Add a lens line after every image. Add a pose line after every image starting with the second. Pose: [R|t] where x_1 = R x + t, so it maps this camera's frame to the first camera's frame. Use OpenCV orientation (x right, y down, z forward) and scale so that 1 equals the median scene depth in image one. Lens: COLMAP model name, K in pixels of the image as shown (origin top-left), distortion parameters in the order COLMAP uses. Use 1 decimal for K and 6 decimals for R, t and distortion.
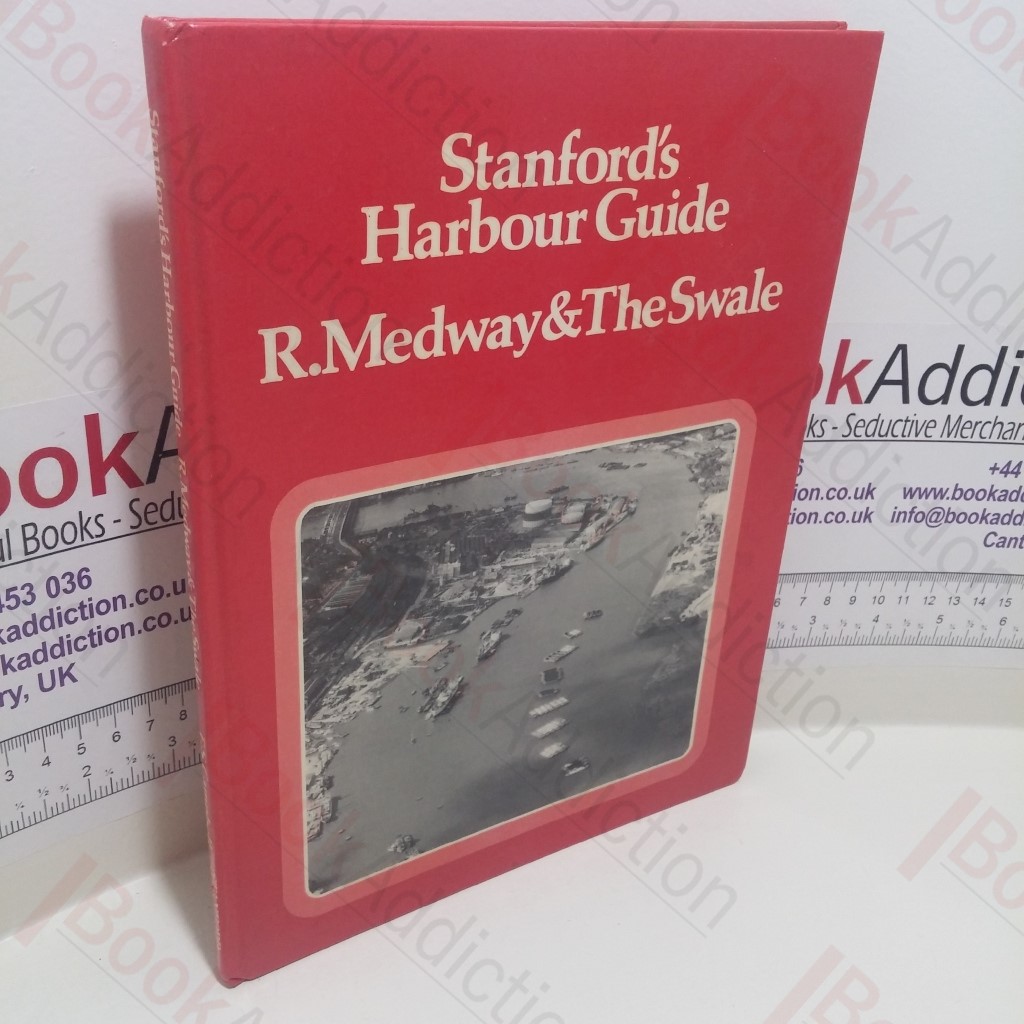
lens RADIAL K [[1210.3, 0, 518.0], [0, 1210.3, 522.9], [0, 0, 1]] dist [0.045866, 0.000000]
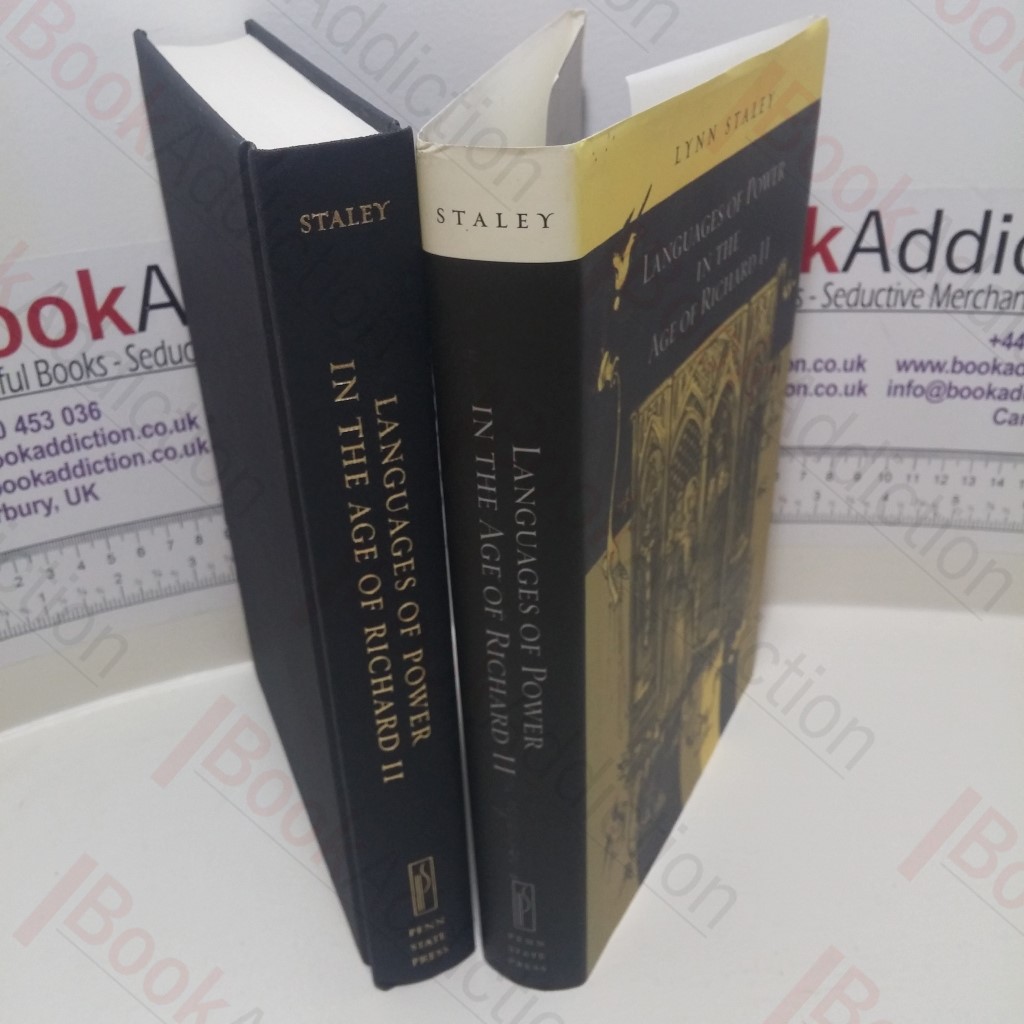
lens RADIAL K [[1210.3, 0, 540.3], [0, 1210.3, 524.7], [0, 0, 1]] dist [0.045866, 0.000000]
pose [[0.963970, 0.034632, -0.263746, 0.311281], [-0.027039, 0.999110, 0.032369, 0.084038], [0.264632, -0.024071, 0.964049, -0.046704]]
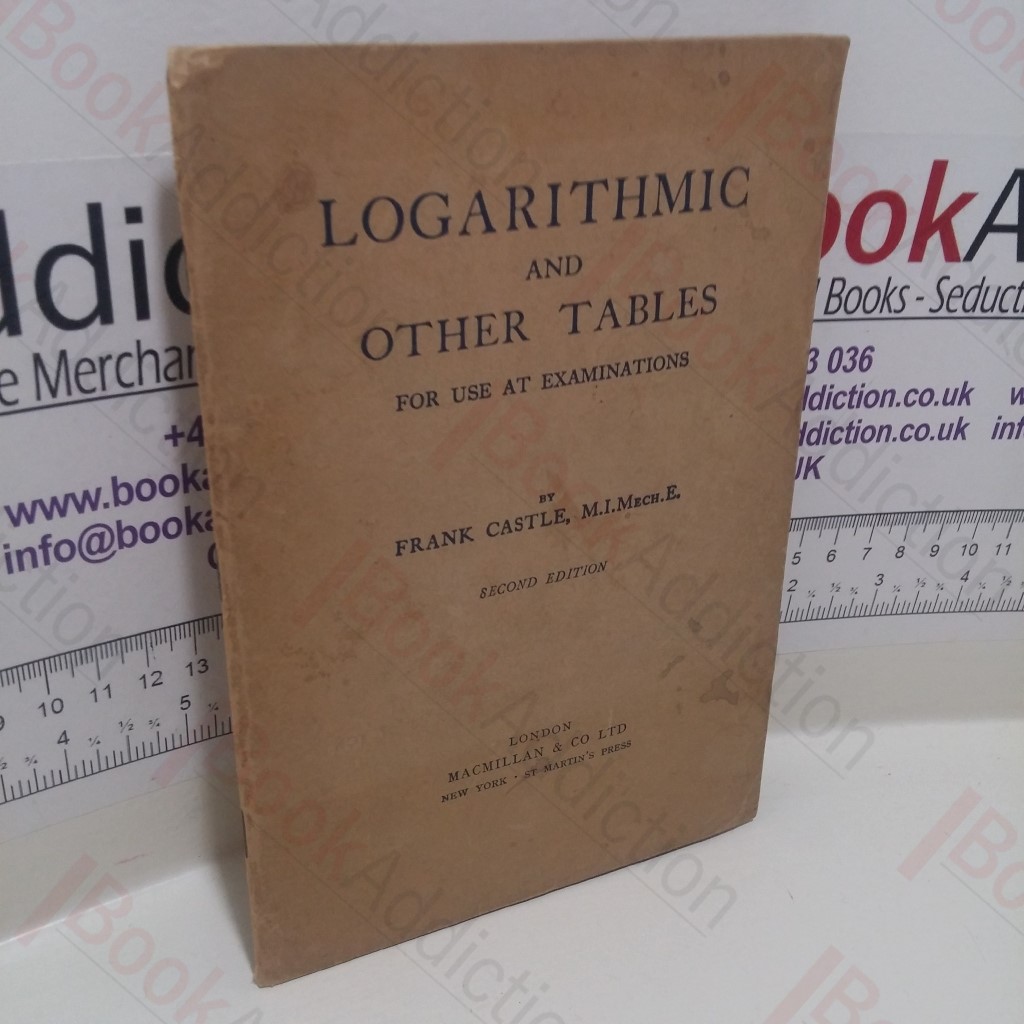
lens RADIAL K [[1210.3, 0, 511.2], [0, 1210.3, 522.3], [0, 0, 1]] dist [0.045866, 0.000000]
pose [[0.999762, -0.019166, 0.010468, 0.018445], [0.019021, 0.999725, 0.013729, 0.034576], [-0.010728, -0.013527, 0.999851, 0.302910]]
